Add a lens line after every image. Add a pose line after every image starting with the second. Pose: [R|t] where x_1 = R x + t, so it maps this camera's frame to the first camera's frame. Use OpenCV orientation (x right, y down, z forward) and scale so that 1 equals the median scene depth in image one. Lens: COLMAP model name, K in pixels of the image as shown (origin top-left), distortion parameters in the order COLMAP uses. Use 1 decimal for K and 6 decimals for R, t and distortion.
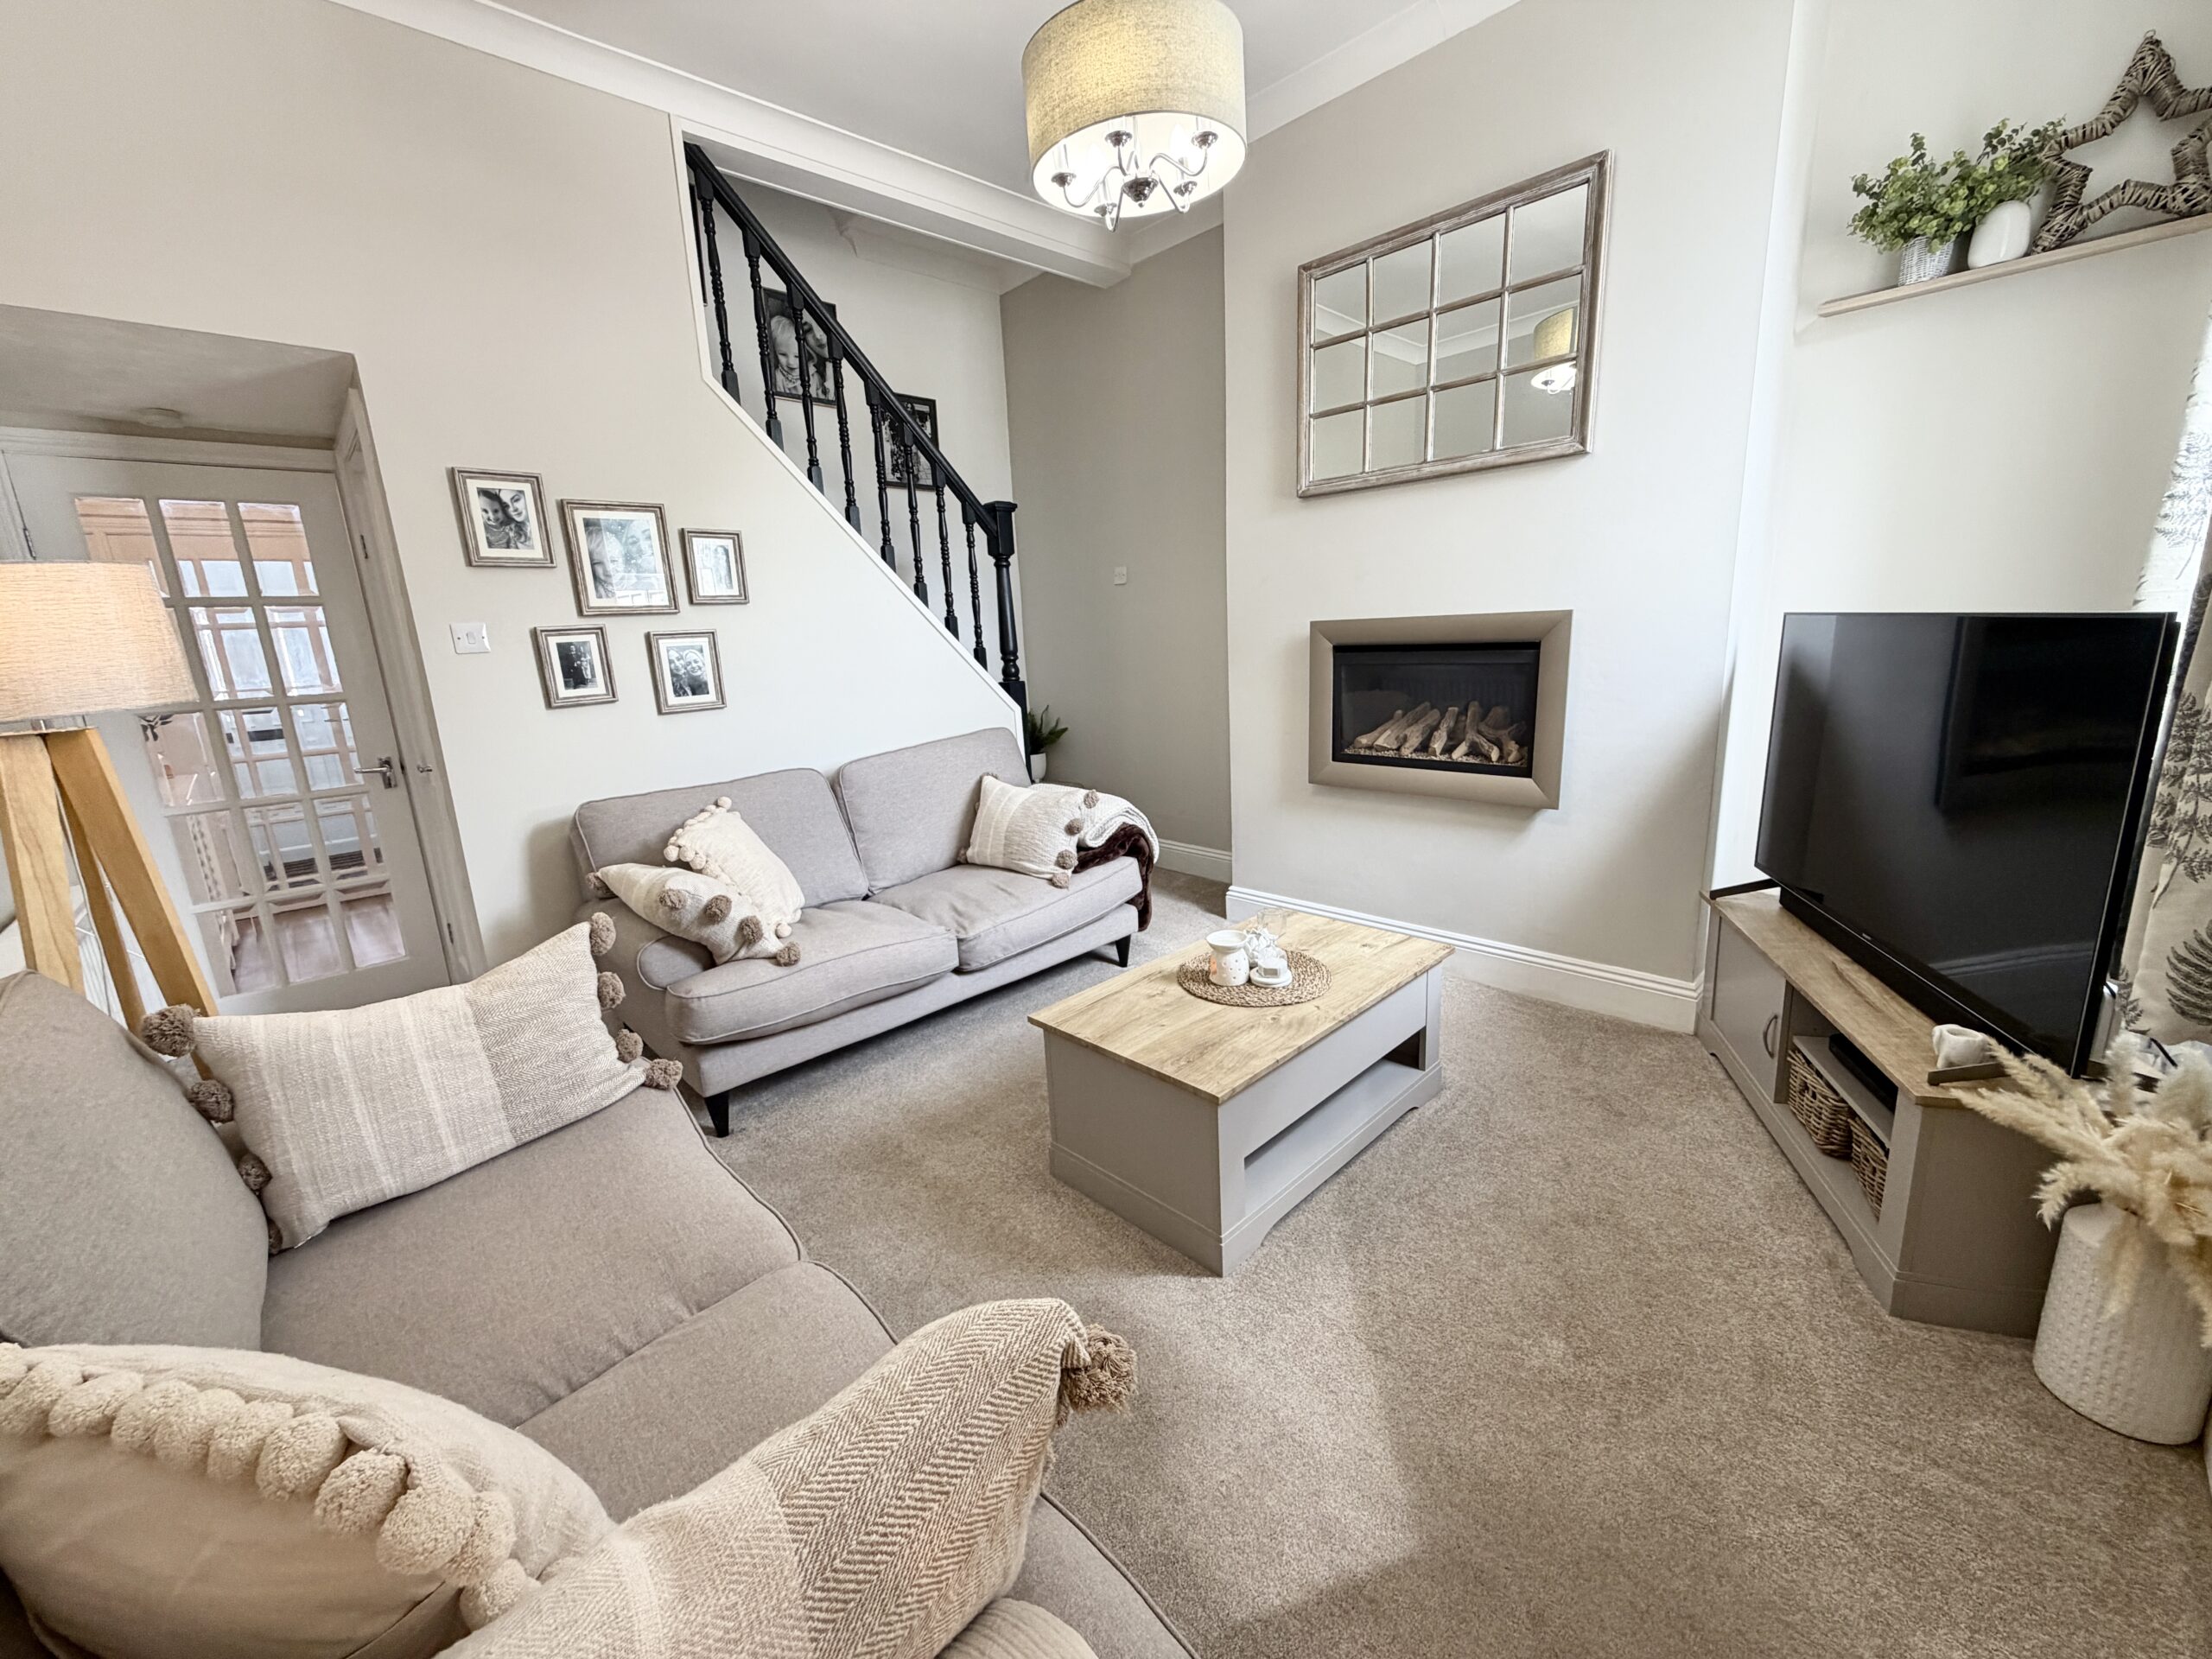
lens RADIAL K [[872.8, 0, 1097.6], [0, 872.8, 826.6], [0, 0, 1]] dist [-0.001022, -0.000130]
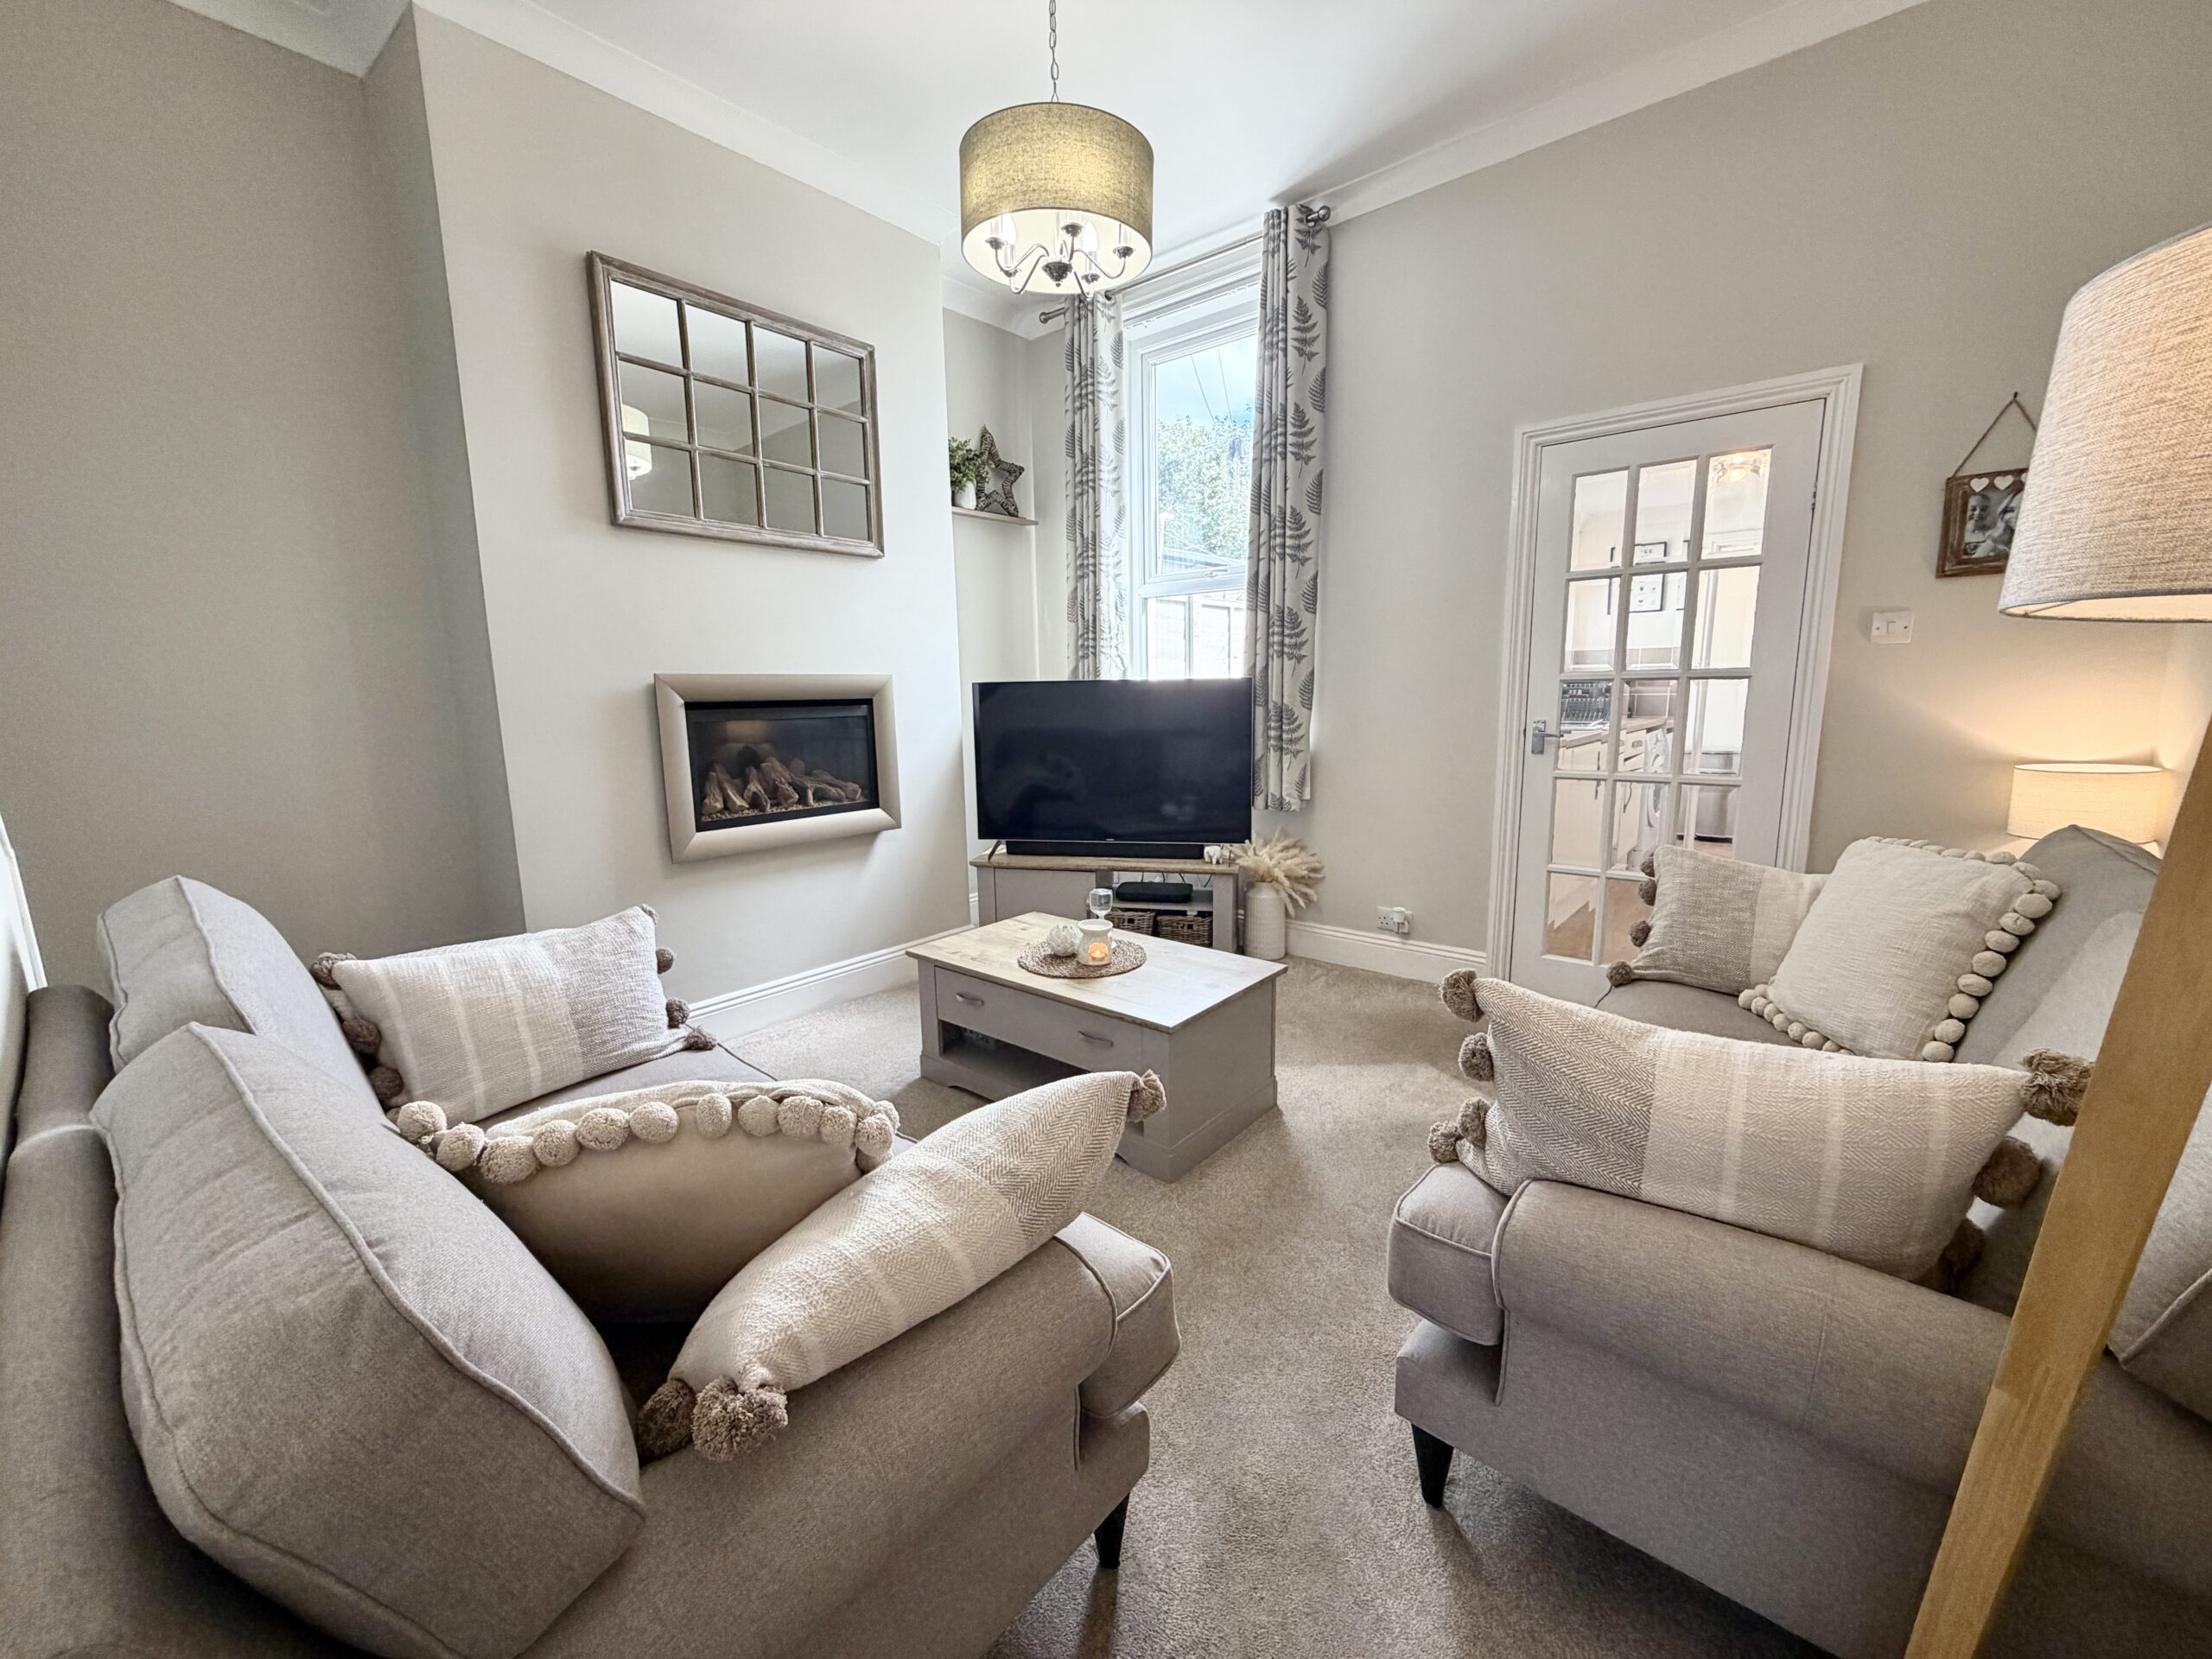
lens RADIAL K [[872.8, 0, 1097.6], [0, 872.8, 826.6], [0, 0, 1]] dist [-0.001022, -0.000130]
pose [[-0.091287, -0.109726, 0.989761, -0.789567], [0.236739, 0.963025, 0.128597, -0.120823], [-0.967275, 0.246054, -0.061935, 0.817200]]
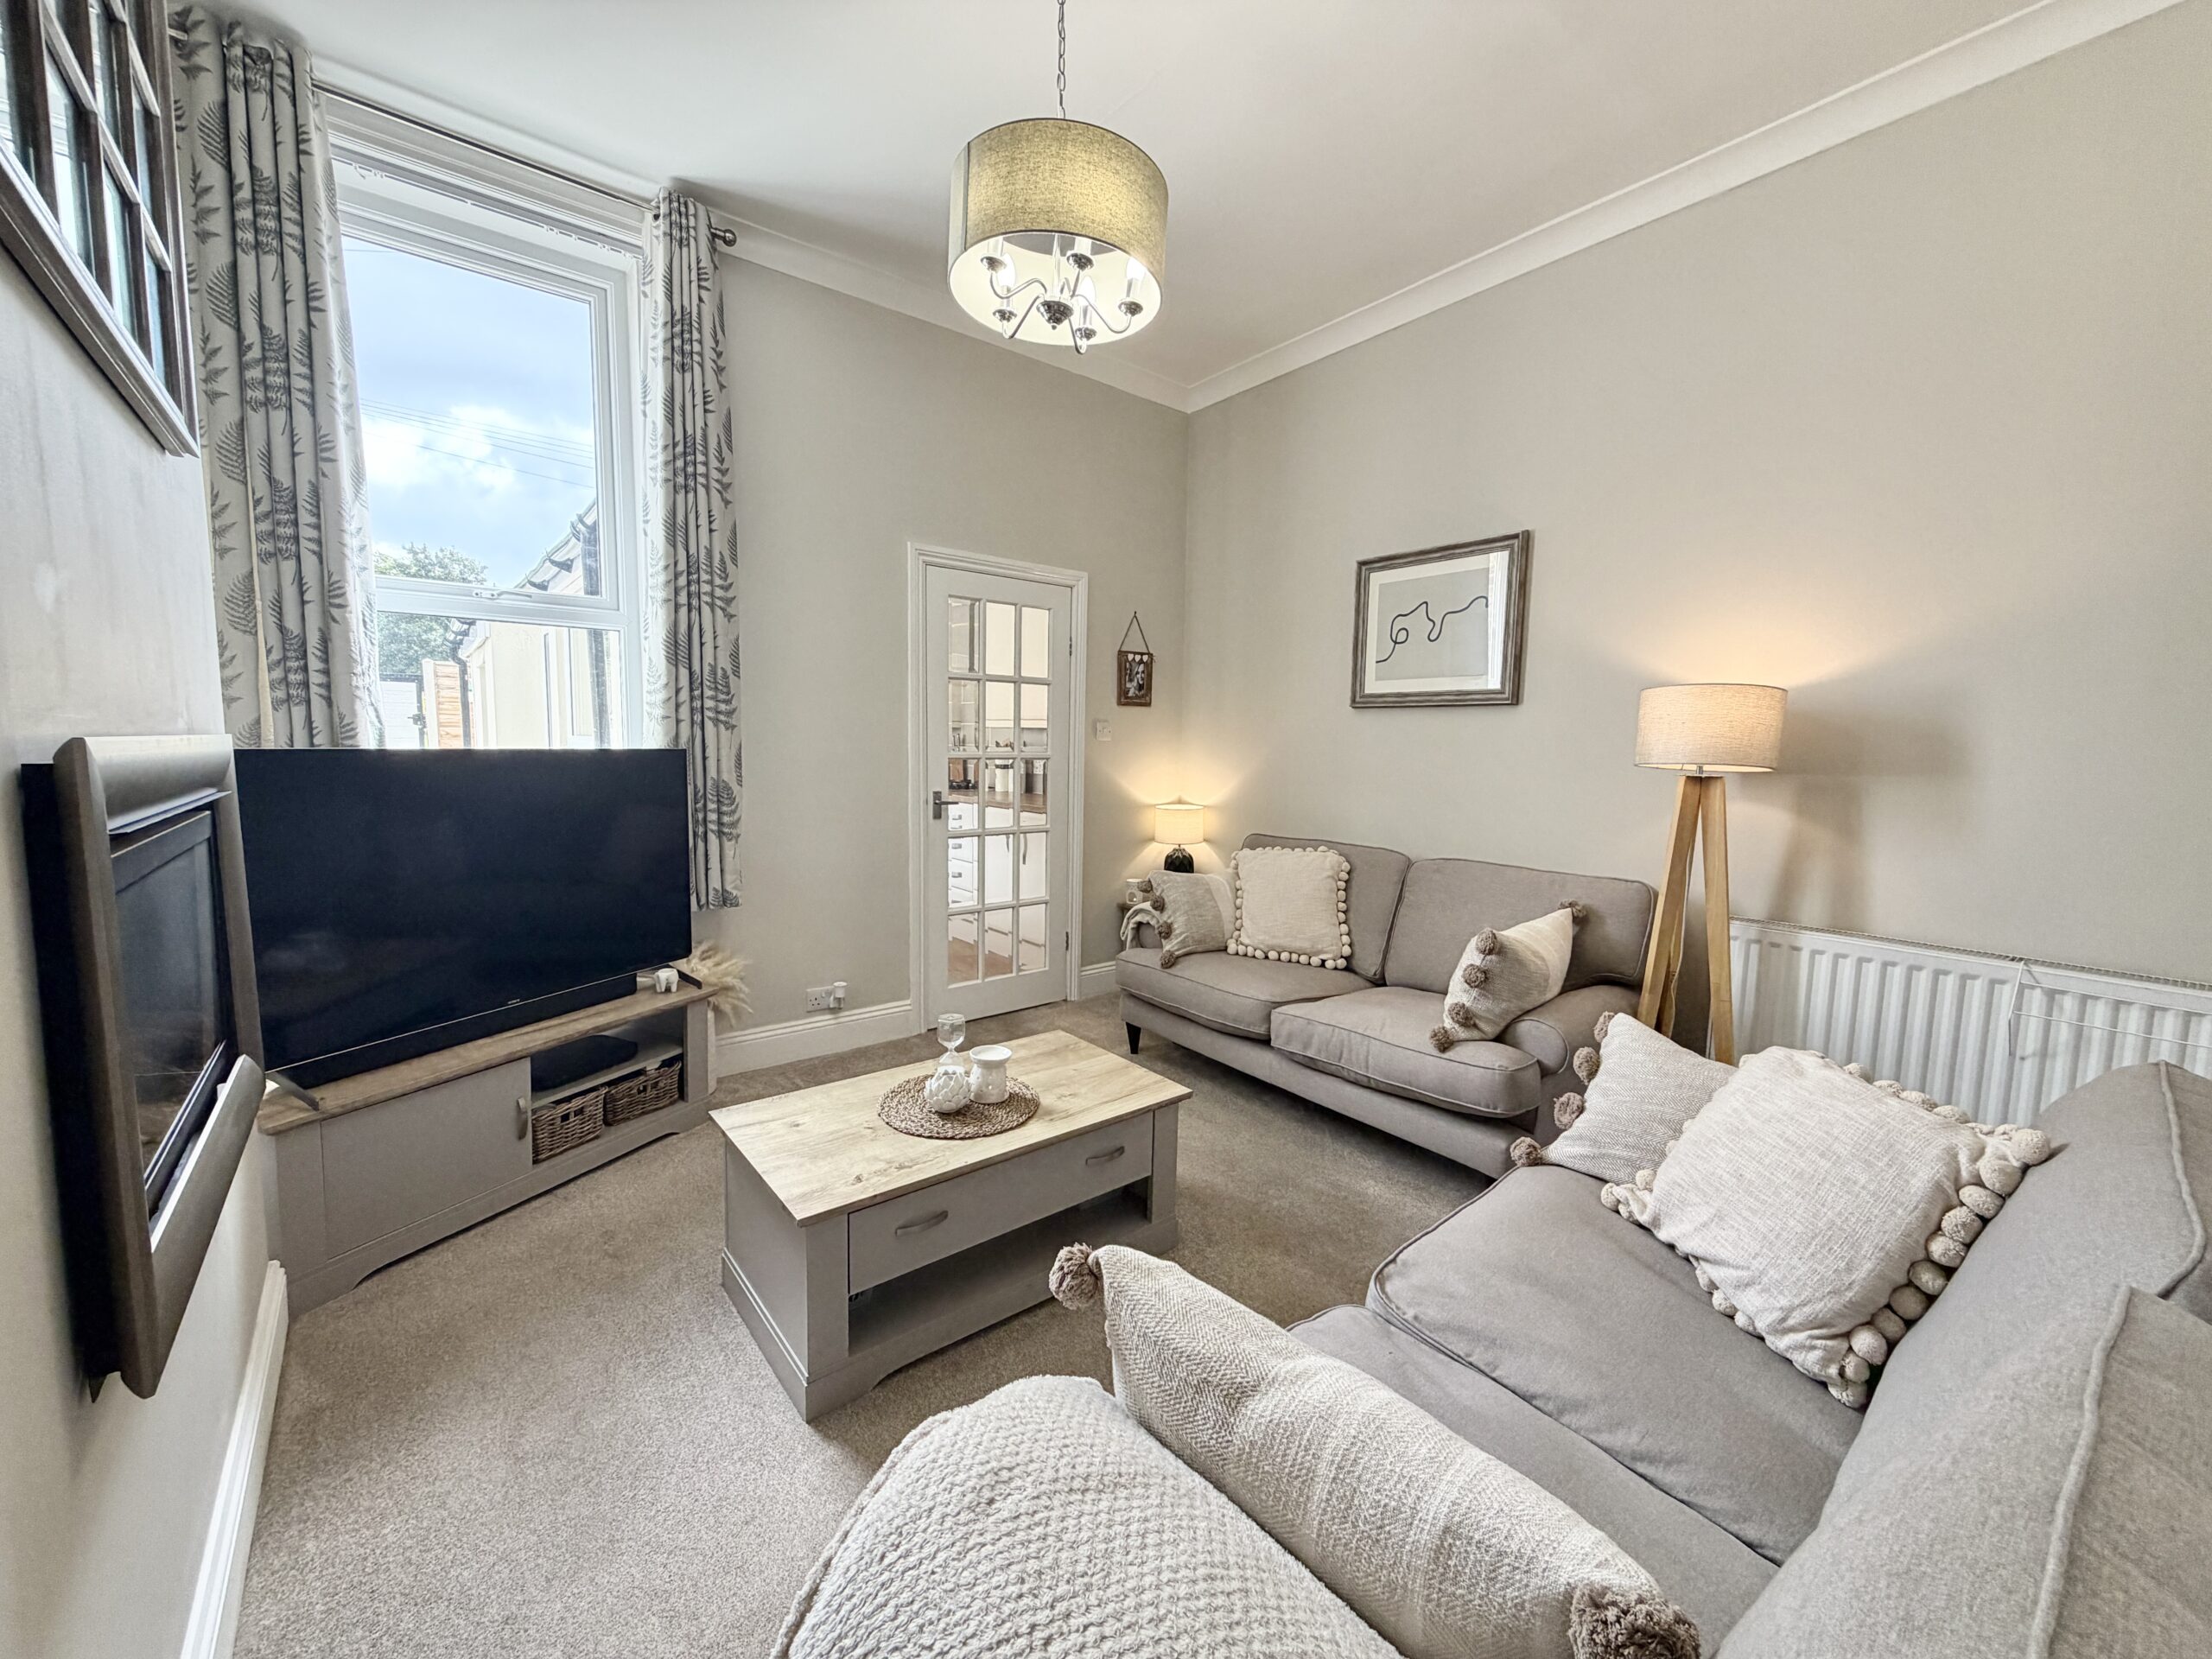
lens RADIAL K [[872.8, 0, 1097.6], [0, 872.8, 826.6], [0, 0, 1]] dist [-0.001022, -0.000130]
pose [[-0.994863, 0.019903, 0.099251, -0.059158], [0.049320, 0.951537, 0.303555, -0.324940], [-0.088400, 0.306891, -0.947631, 1.455870]]
